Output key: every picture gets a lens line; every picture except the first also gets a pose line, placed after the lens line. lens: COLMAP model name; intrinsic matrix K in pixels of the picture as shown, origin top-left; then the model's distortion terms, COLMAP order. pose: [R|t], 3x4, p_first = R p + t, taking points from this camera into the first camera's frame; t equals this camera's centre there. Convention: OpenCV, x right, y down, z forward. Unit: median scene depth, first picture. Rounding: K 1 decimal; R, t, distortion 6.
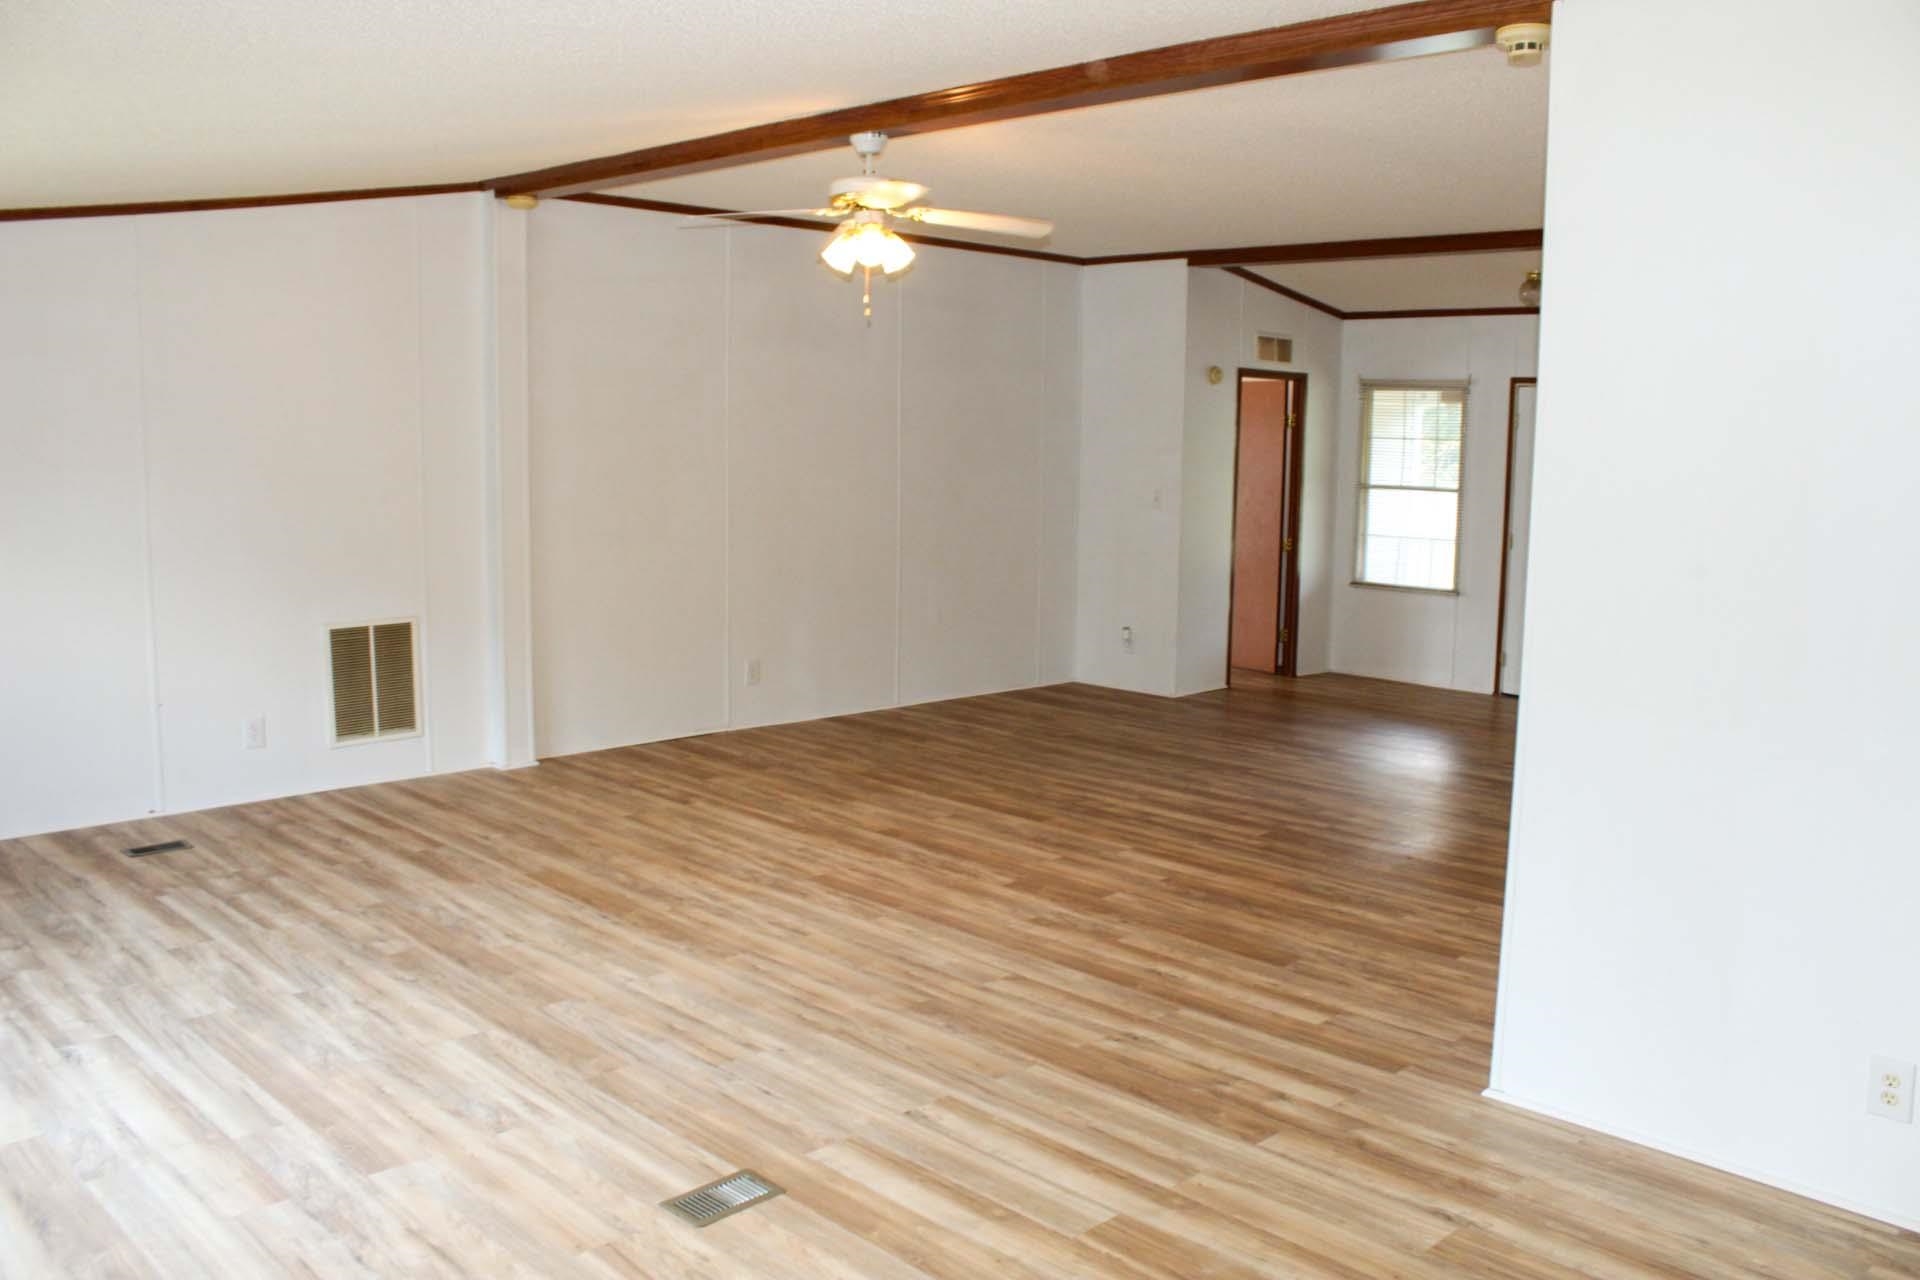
lens RADIAL K [[1601.9, 0, 960.0], [0, 1601.9, 640.0], [0, 0, 1]] dist [-0.175477, 0.162046]
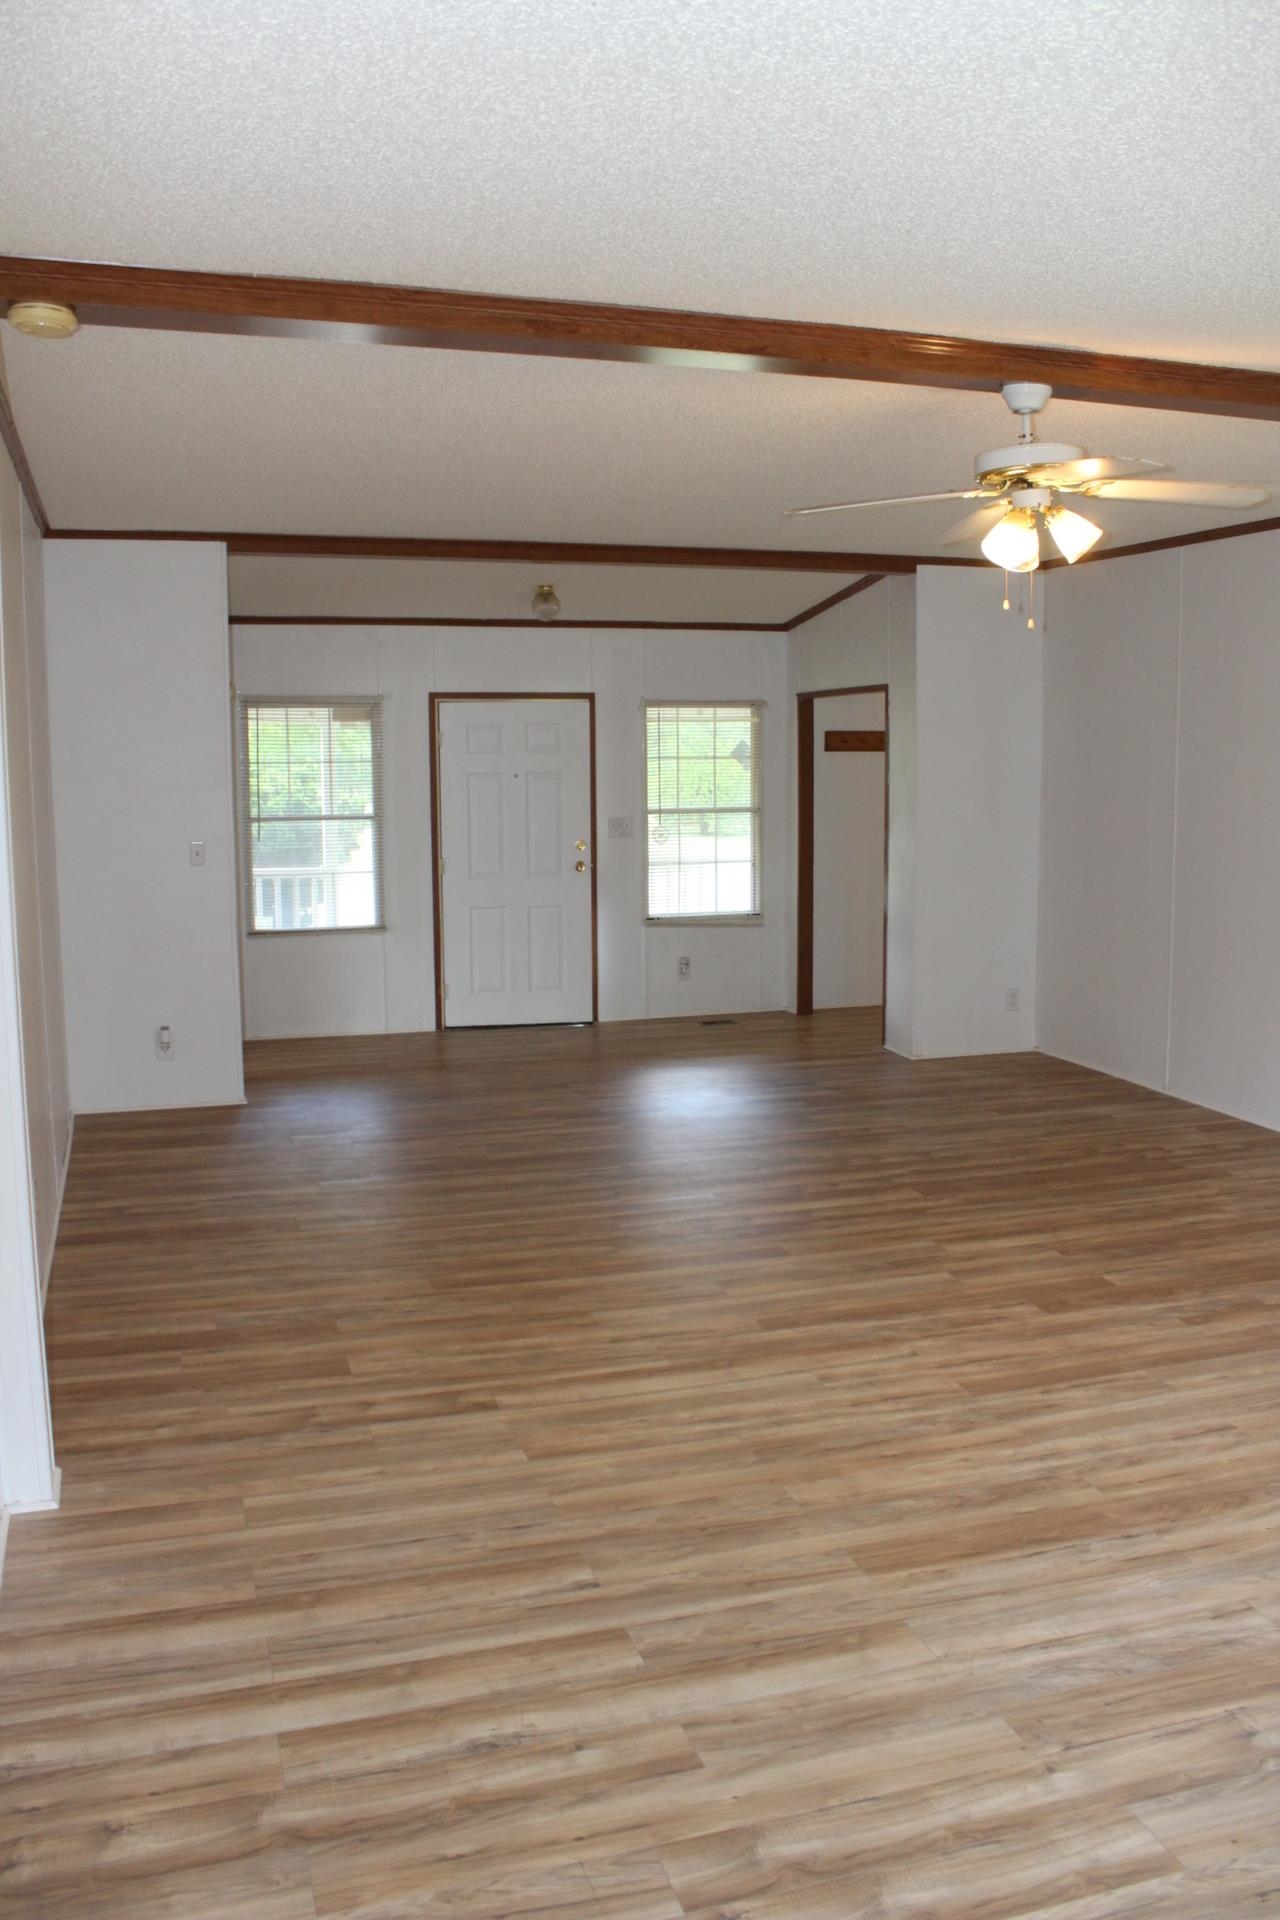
lens RADIAL K [[1601.9, 0, 640.0], [0, 1601.9, 960.0], [0, 0, 1]] dist [-0.175477, 0.162046]
pose [[0.453794, -0.136213, 0.880634, -0.743349], [0.128234, 0.987944, 0.086731, -0.125183], [-0.881832, 0.073569, 0.465790, 0.752019]]
